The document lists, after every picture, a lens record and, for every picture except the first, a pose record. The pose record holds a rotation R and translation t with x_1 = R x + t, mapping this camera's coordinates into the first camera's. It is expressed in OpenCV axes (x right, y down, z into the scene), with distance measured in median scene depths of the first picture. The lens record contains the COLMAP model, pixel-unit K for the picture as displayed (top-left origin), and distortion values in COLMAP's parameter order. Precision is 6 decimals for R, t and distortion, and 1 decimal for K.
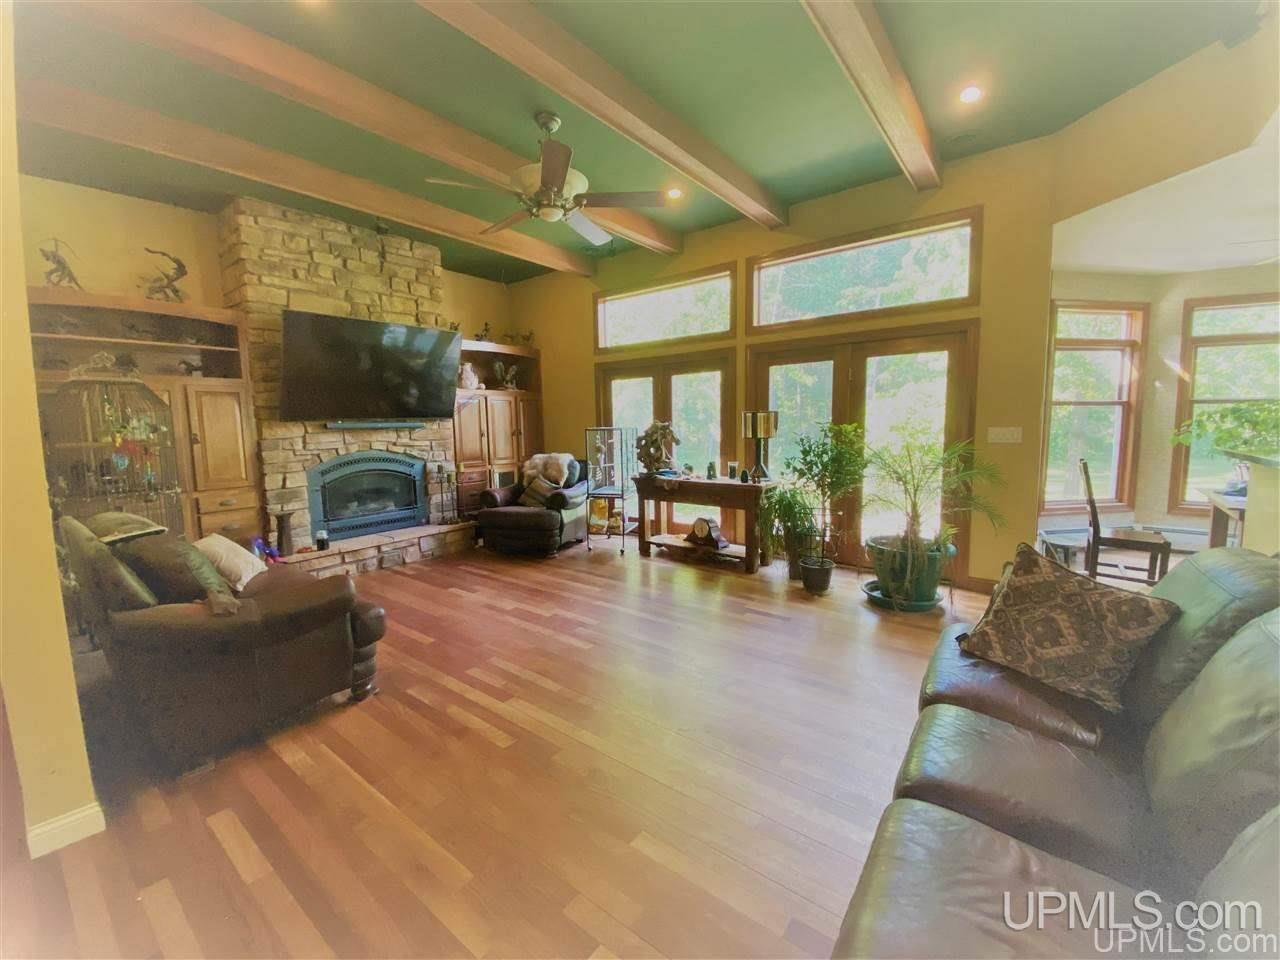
lens RADIAL K [[526.4, 0, 642.4], [0, 526.4, 479.8], [0, 0, 1]] dist [-0.020803, -0.000238]
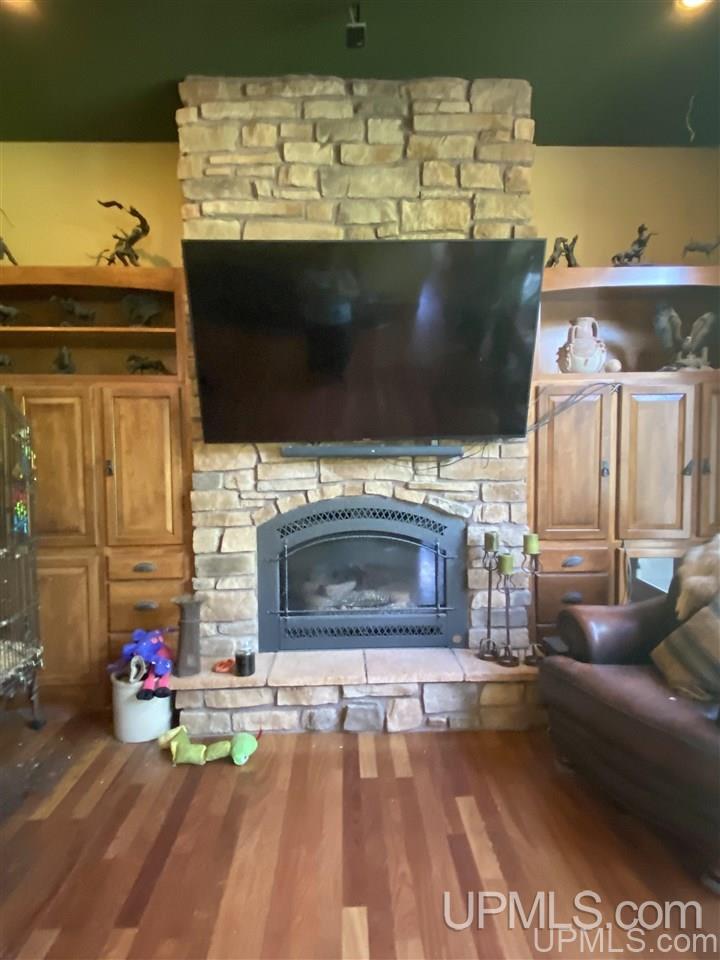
lens RADIAL K [[594.1, 0, 362.5], [0, 594.1, 480.7], [0, 0, 1]] dist [0.019677, -0.005193]
pose [[0.643838, 0.056402, -0.763080, -0.055865], [-0.081719, 0.996644, 0.004716, -0.077321], [0.760786, 0.059322, 0.646286, 0.623860]]
